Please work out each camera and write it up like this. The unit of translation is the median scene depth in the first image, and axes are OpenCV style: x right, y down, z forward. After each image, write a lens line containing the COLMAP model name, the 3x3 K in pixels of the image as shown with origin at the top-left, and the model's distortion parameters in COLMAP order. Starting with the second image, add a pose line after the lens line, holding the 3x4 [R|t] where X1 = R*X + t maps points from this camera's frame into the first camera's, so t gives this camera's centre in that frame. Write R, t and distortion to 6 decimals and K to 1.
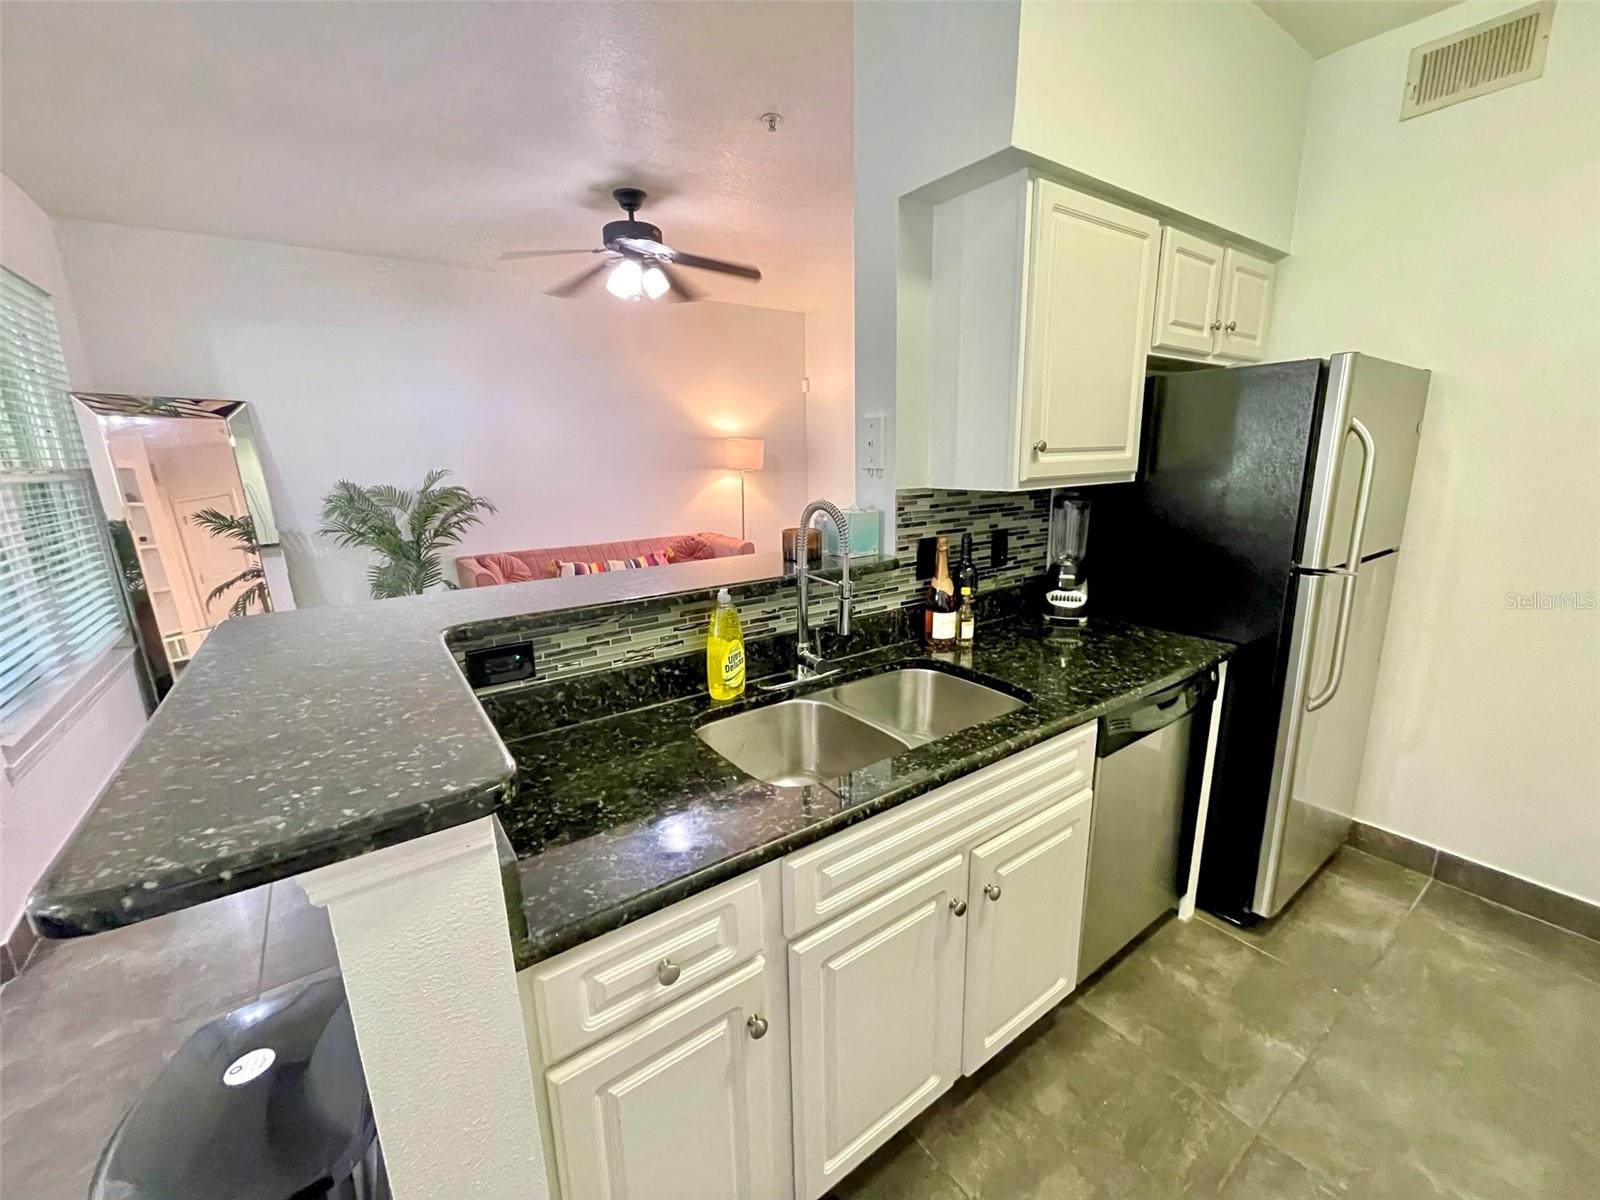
lens RADIAL K [[648.2, 0, 802.1], [0, 648.2, 598.1], [0, 0, 1]] dist [-0.001017, 0.000187]
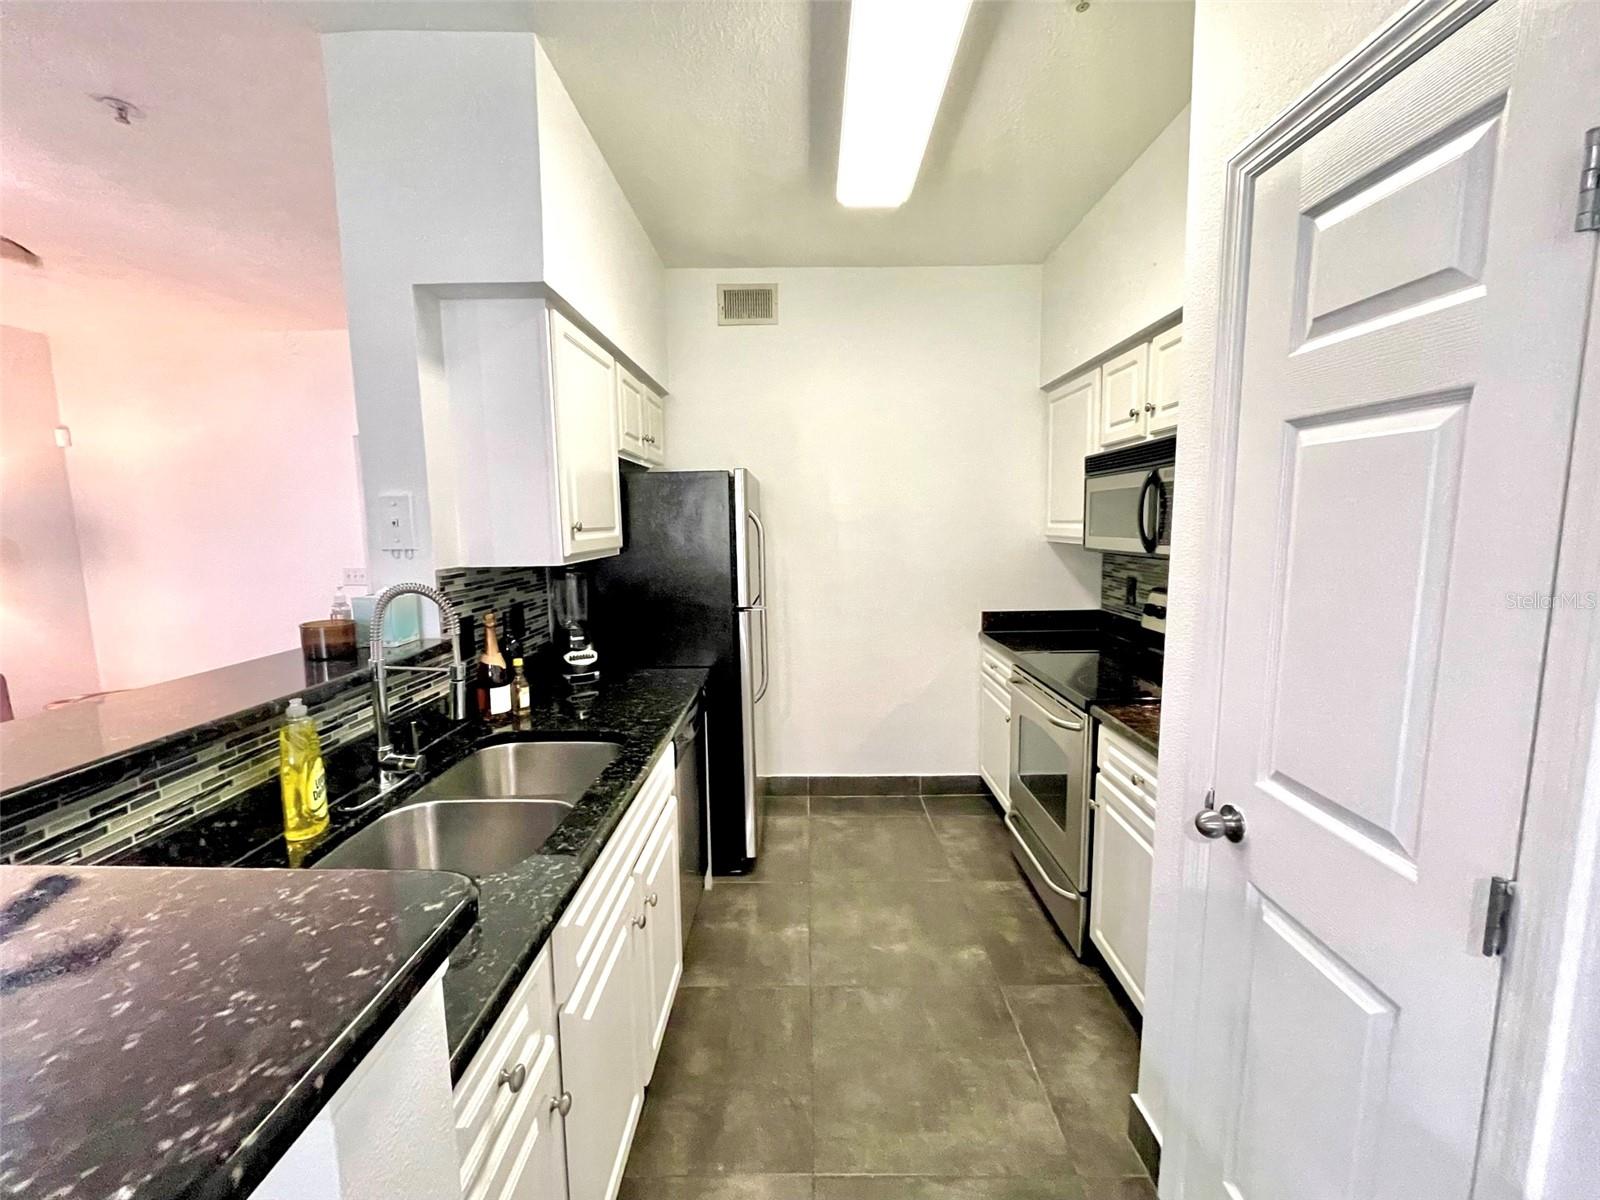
lens RADIAL K [[648.2, 0, 797.4], [0, 648.2, 599.6], [0, 0, 1]] dist [-0.001017, 0.000187]
pose [[0.592765, -0.088006, 0.800552, -0.313558], [0.179149, 0.983516, -0.024530, -0.003513], [-0.785197, 0.157958, 0.598761, 0.003151]]
